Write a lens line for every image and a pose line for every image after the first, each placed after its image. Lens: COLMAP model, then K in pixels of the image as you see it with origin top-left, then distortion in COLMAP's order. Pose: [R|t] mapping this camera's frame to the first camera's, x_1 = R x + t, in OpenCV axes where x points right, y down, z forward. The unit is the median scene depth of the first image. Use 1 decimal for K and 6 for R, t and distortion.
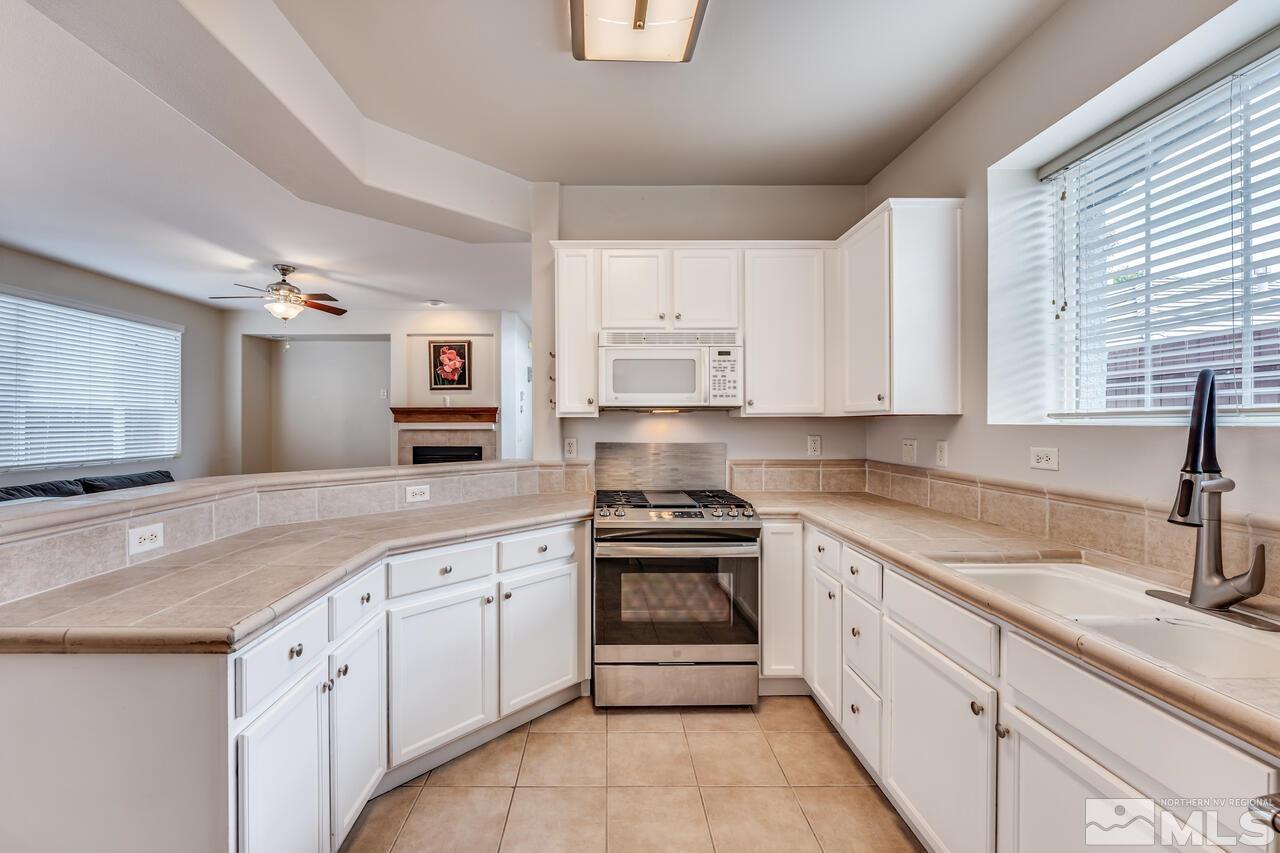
lens RADIAL K [[517.0, 0, 600.4], [0, 517.0, 432.9], [0, 0, 1]] dist [0.000871, -0.000247]
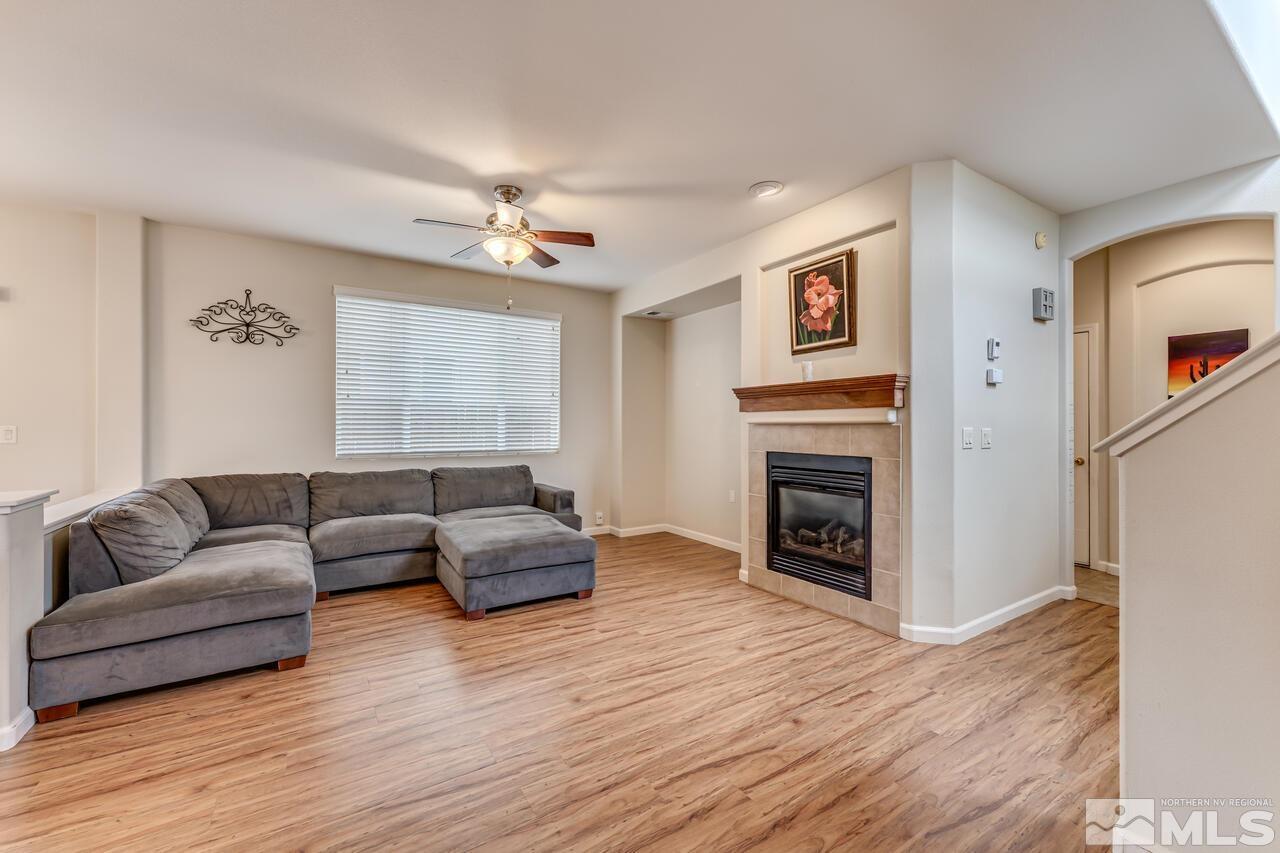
lens RADIAL K [[517.0, 0, 643.5], [0, 517.0, 426.7], [0, 0, 1]] dist [0.000871, -0.000247]
pose [[0.544520, 0.001785, -0.838746, 0.064535], [-0.018213, 0.999787, -0.009696, 0.005593], [0.838550, 0.020556, 0.544437, 0.555851]]
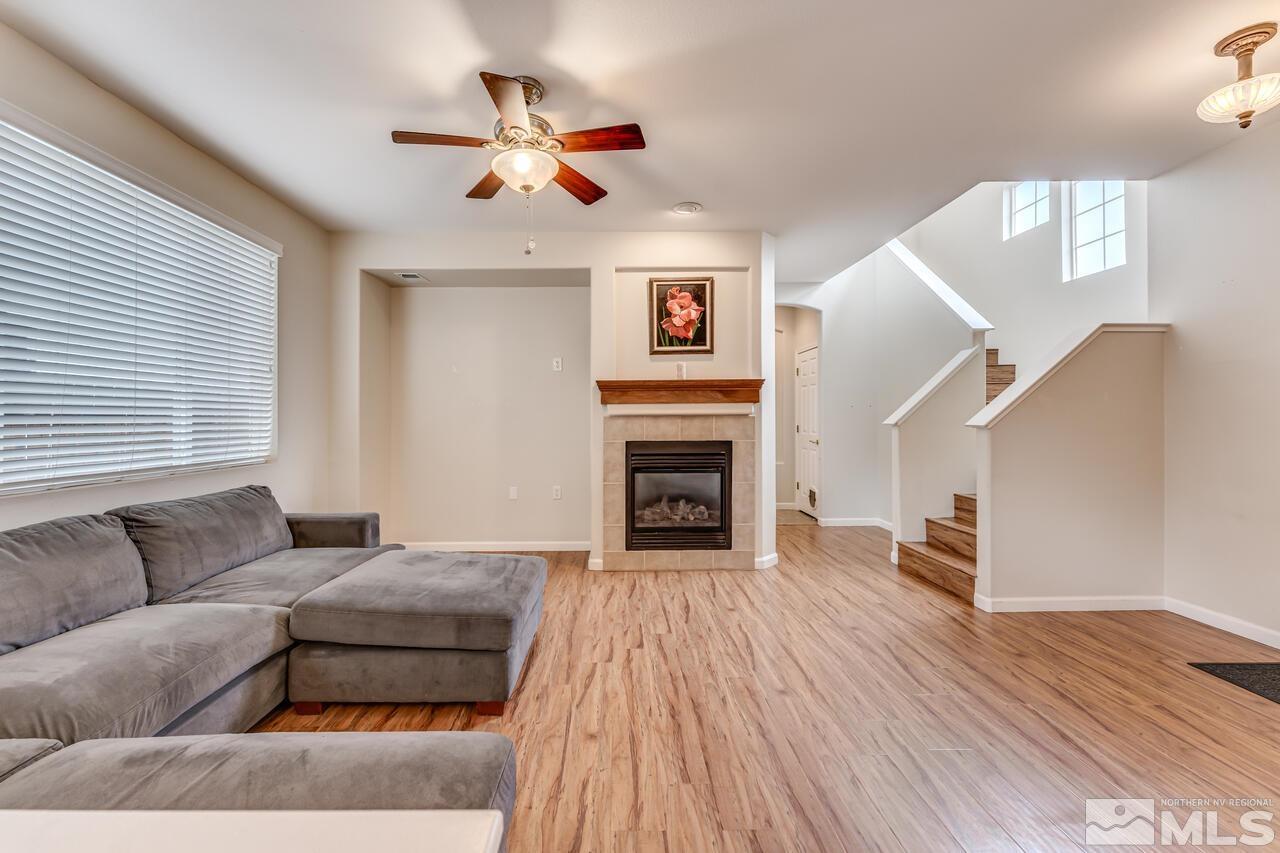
lens RADIAL K [[517.0, 0, 618.6], [0, 517.0, 423.2], [0, 0, 1]] dist [0.000871, -0.000247]
pose [[0.999978, -0.004843, 0.004533, -0.376269], [0.004889, 0.999936, -0.010198, 0.009811], [-0.004483, 0.010220, 0.999938, 0.357358]]
